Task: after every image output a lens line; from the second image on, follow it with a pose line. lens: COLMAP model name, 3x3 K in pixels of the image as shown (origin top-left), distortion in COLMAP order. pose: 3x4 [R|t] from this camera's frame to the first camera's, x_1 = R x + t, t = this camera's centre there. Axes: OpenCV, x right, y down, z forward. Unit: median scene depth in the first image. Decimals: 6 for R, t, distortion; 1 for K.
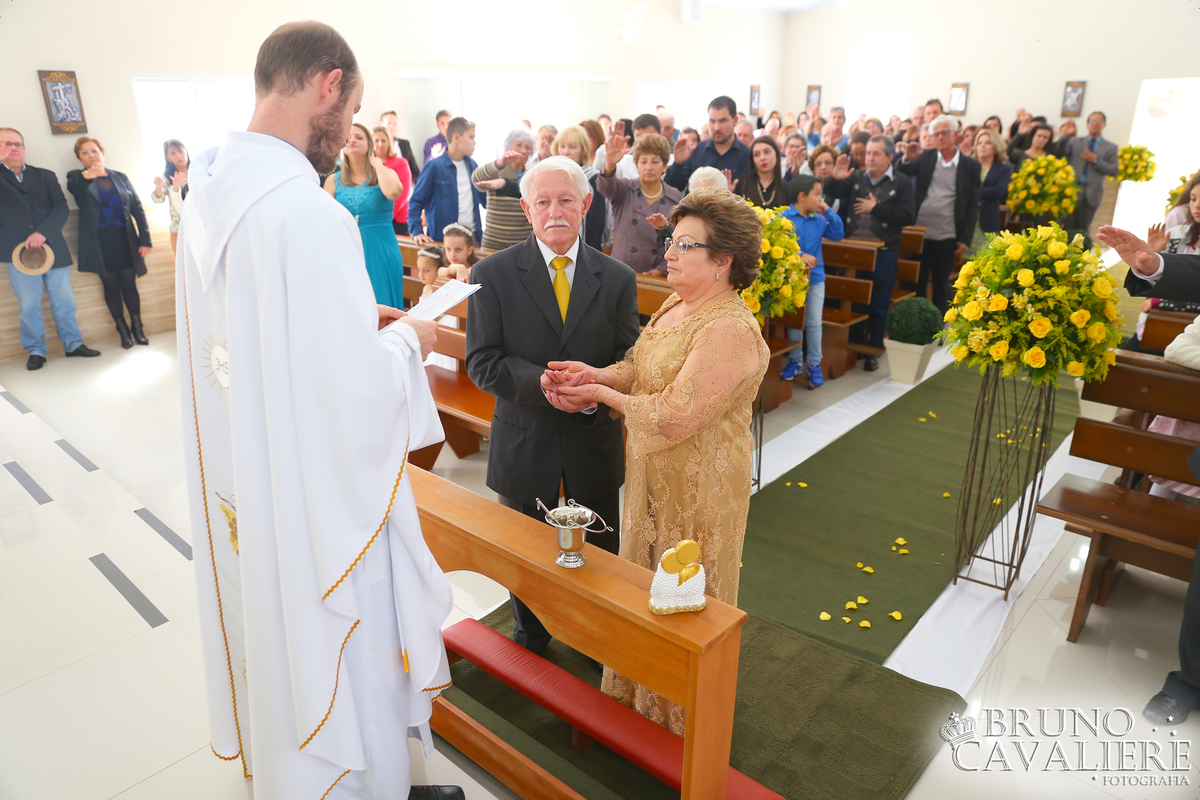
lens RADIAL K [[809.7, 0, 600.0], [0, 809.7, 400.0], [0, 0, 1]] dist [-0.109882, 0.078323]
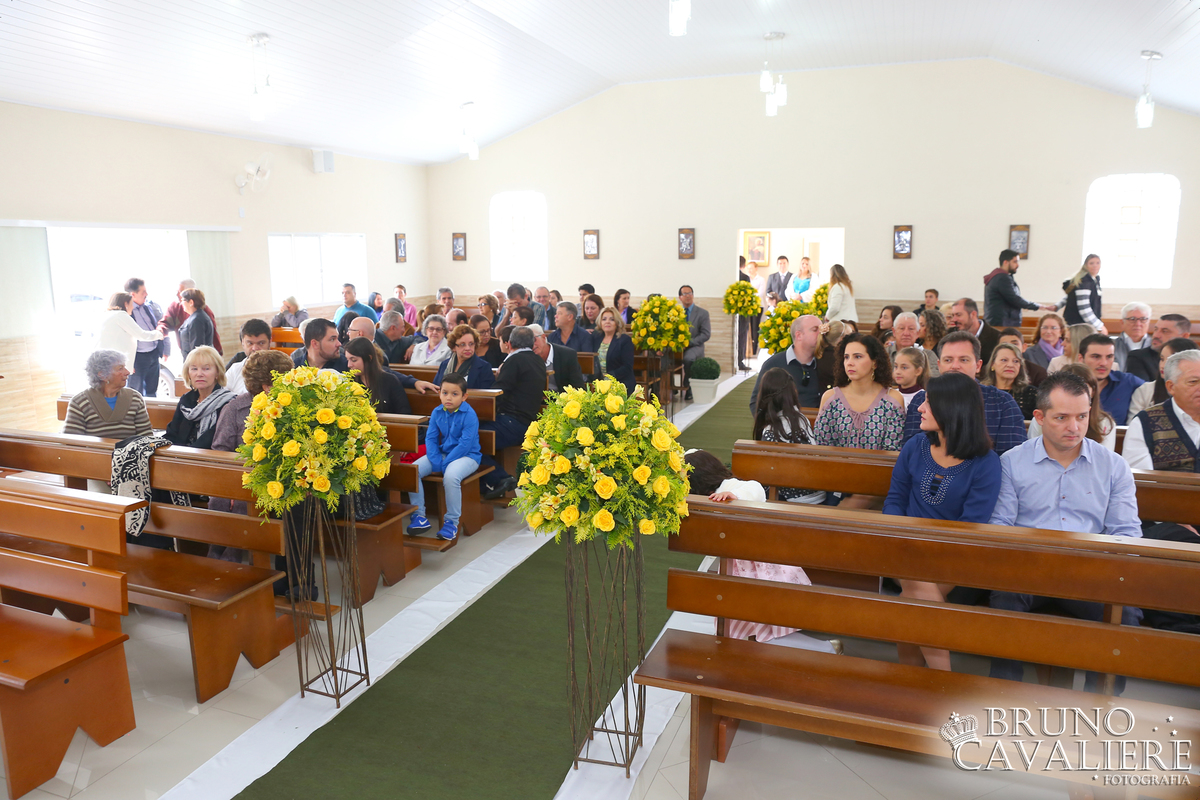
lens RADIAL K [[809.7, 0, 600.0], [0, 809.7, 400.0], [0, 0, 1]] dist [-0.109882, 0.078323]
pose [[0.926949, -0.063898, 0.369707, 0.145869], [0.125684, 0.981341, -0.145513, -0.039574], [-0.353510, 0.181349, 0.917683, 0.072210]]
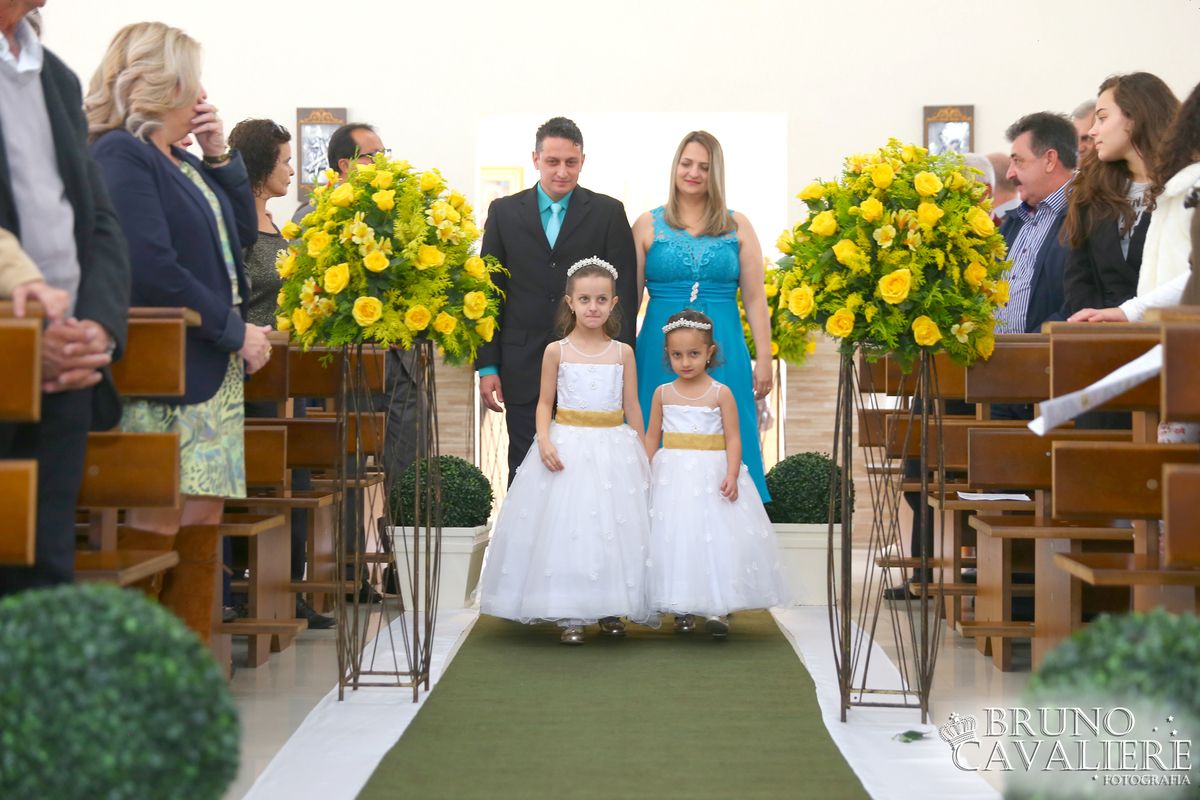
lens RADIAL K [[1908.4, 0, 600.0], [0, 1908.4, 400.0], [0, 0, 1]] dist [0.014360, 0.020052]
pose [[0.748297, 0.009110, 0.663302, 0.303666], [0.211992, 0.944189, -0.252124, -0.055428], [-0.628579, 0.329278, 0.704602, 0.921168]]
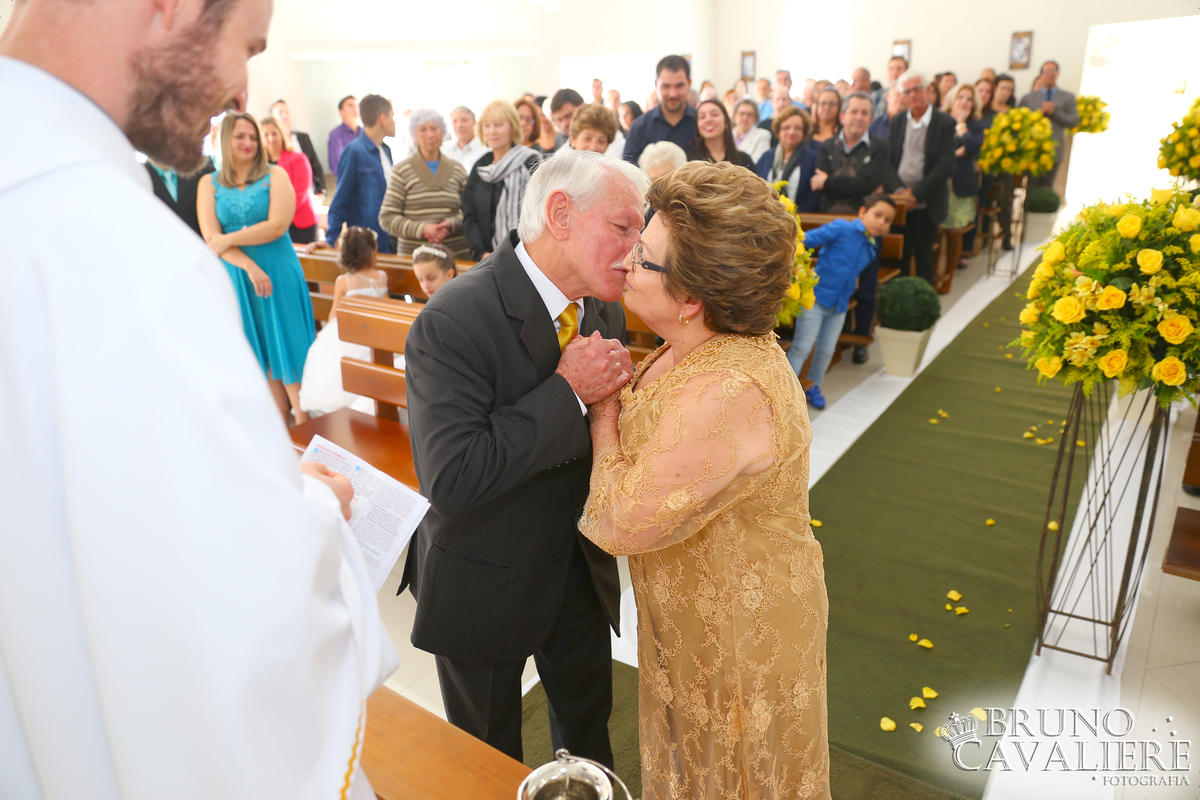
lens RADIAL K [[809.7, 0, 600.0], [0, 809.7, 400.0], [0, 0, 1]] dist [-0.109882, 0.078323]
pose [[0.994440, -0.078421, 0.070281, -0.014060], [0.077076, 0.996790, 0.021651, -0.059722], [-0.071753, -0.016114, 0.997292, 0.231864]]
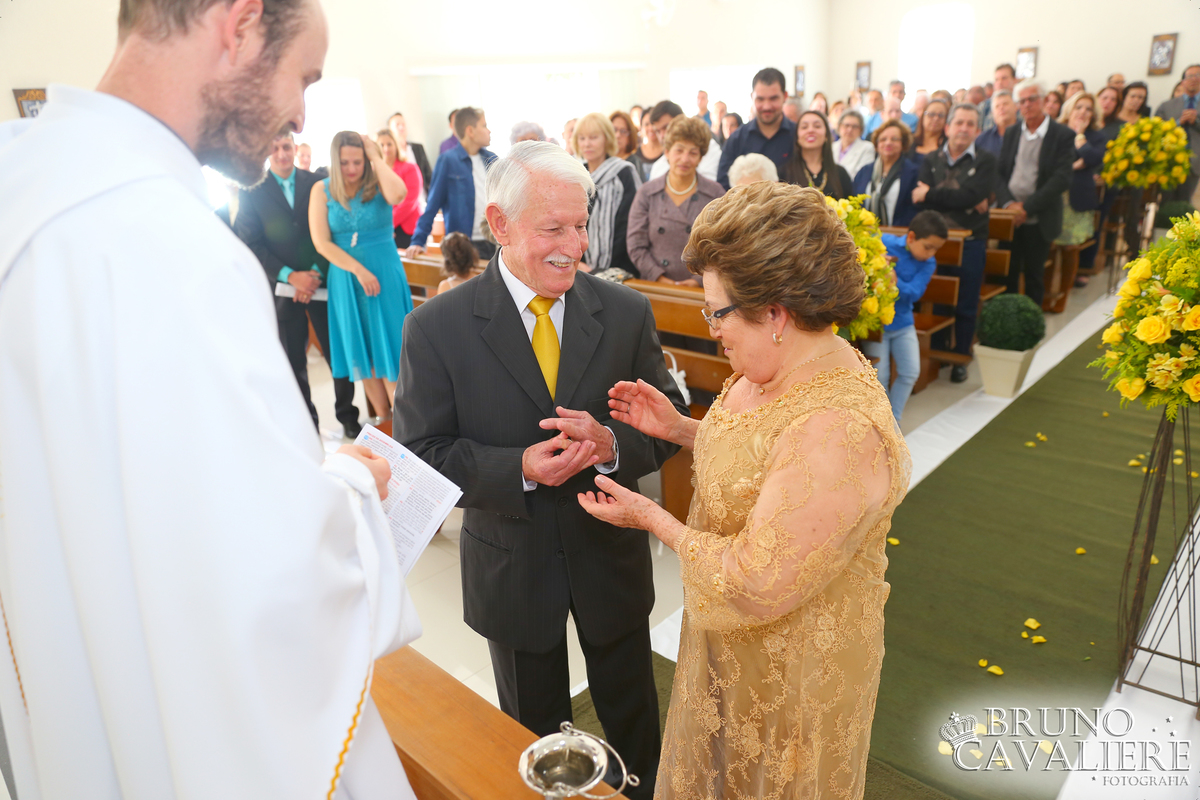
lens RADIAL K [[809.7, 0, 600.0], [0, 809.7, 400.0], [0, 0, 1]] dist [-0.109882, 0.078323]
pose [[0.997316, -0.039257, -0.061805, 0.016723], [0.039433, 0.999221, 0.001639, -0.053852], [0.061692, -0.004071, 0.998087, 0.211927]]
